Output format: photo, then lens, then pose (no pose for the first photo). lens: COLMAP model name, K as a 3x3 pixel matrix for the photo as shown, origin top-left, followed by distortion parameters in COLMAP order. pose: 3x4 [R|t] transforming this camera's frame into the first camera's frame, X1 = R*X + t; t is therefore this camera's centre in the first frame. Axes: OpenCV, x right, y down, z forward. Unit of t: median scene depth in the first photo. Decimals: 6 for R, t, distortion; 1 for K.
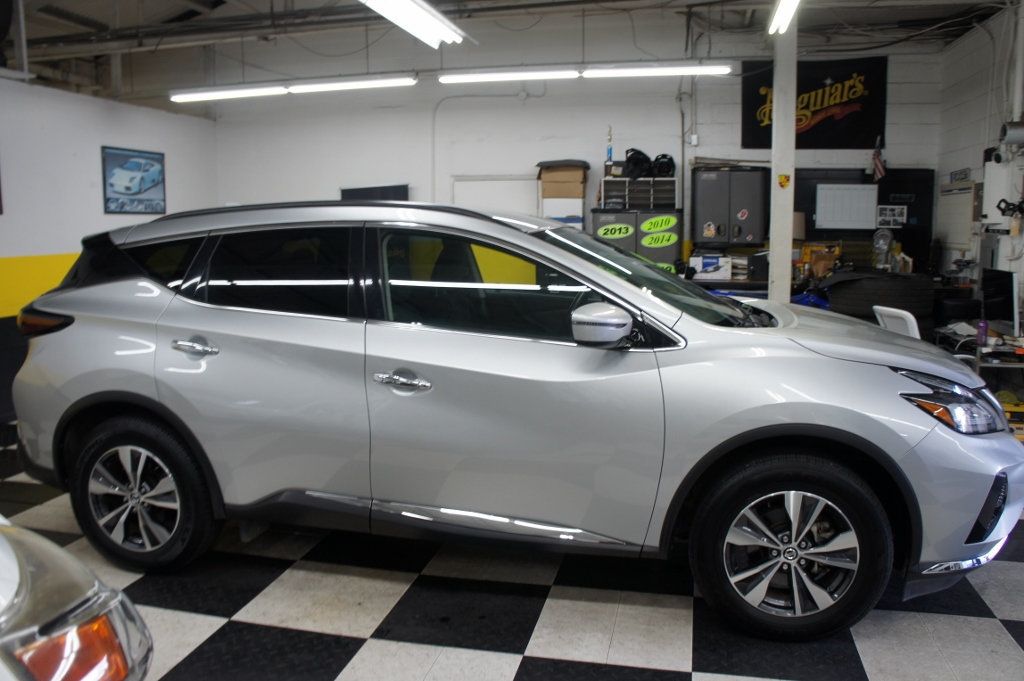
lens RADIAL K [[807.0, 0, 502.8], [0, 807.0, 336.1], [0, 0, 1]] dist [-0.176586, 0.118895]
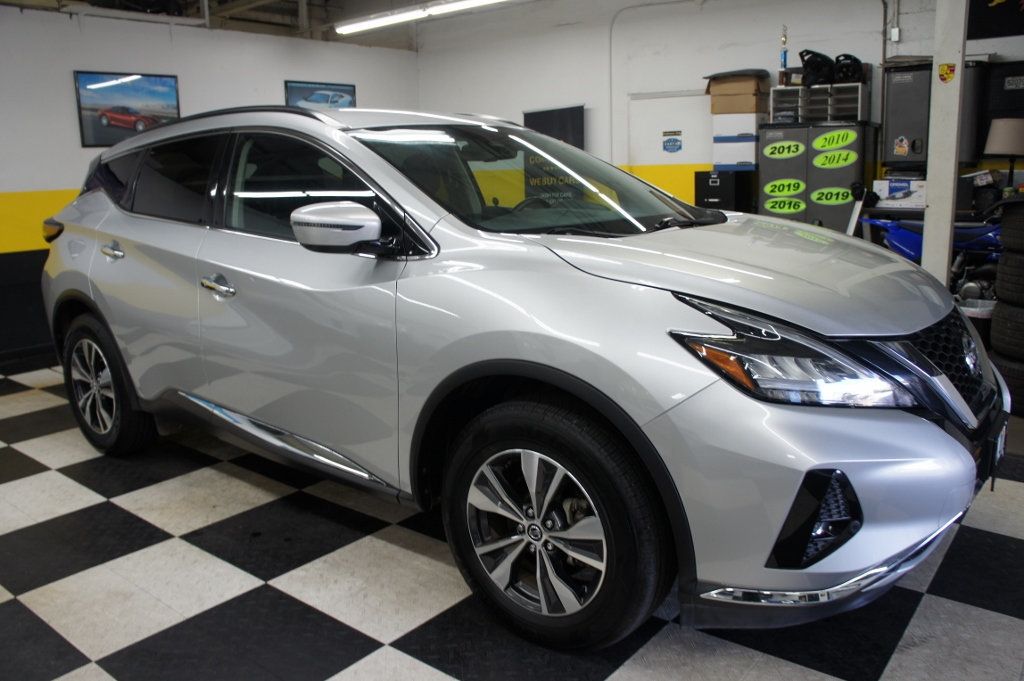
lens RADIAL K [[807.0, 0, 502.5], [0, 807.0, 342.6], [0, 0, 1]] dist [-0.176586, 0.118895]
pose [[0.900516, 0.072945, -0.428661, 0.246673], [-0.037714, 0.995216, 0.090127, 0.009489], [0.433185, -0.064994, 0.898959, 0.111128]]
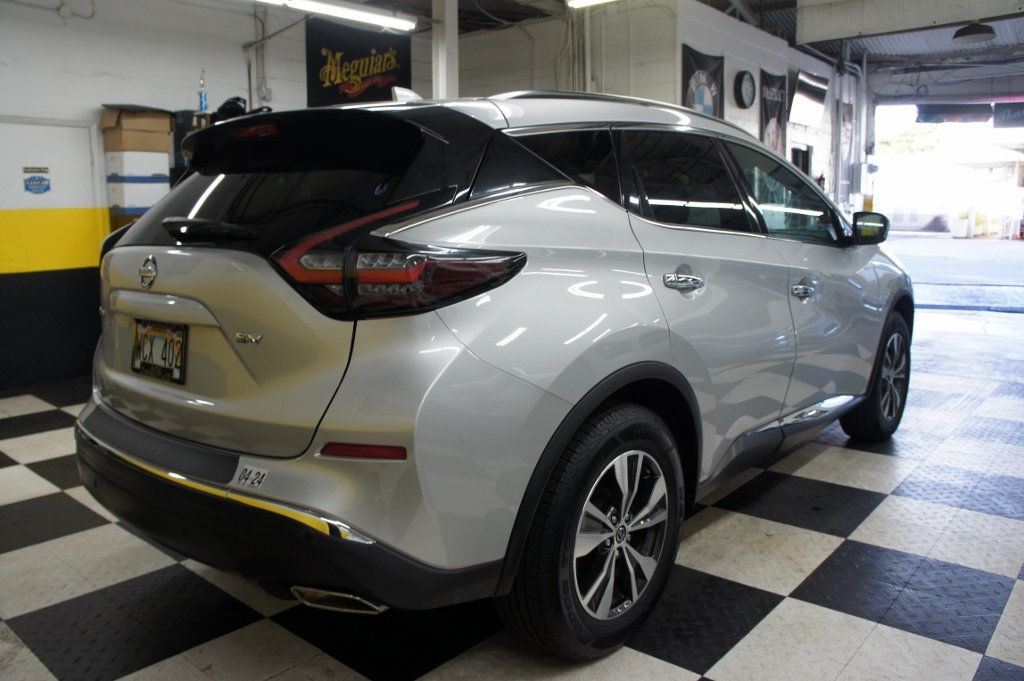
lens RADIAL K [[807.0, 0, 510.7], [0, 807.0, 340.7], [0, 0, 1]] dist [-0.176586, 0.118895]
pose [[0.468427, -0.138743, 0.872540, -0.483826], [0.128430, 0.987796, 0.088121, -0.007464], [-0.874118, 0.070782, 0.480529, 0.343065]]
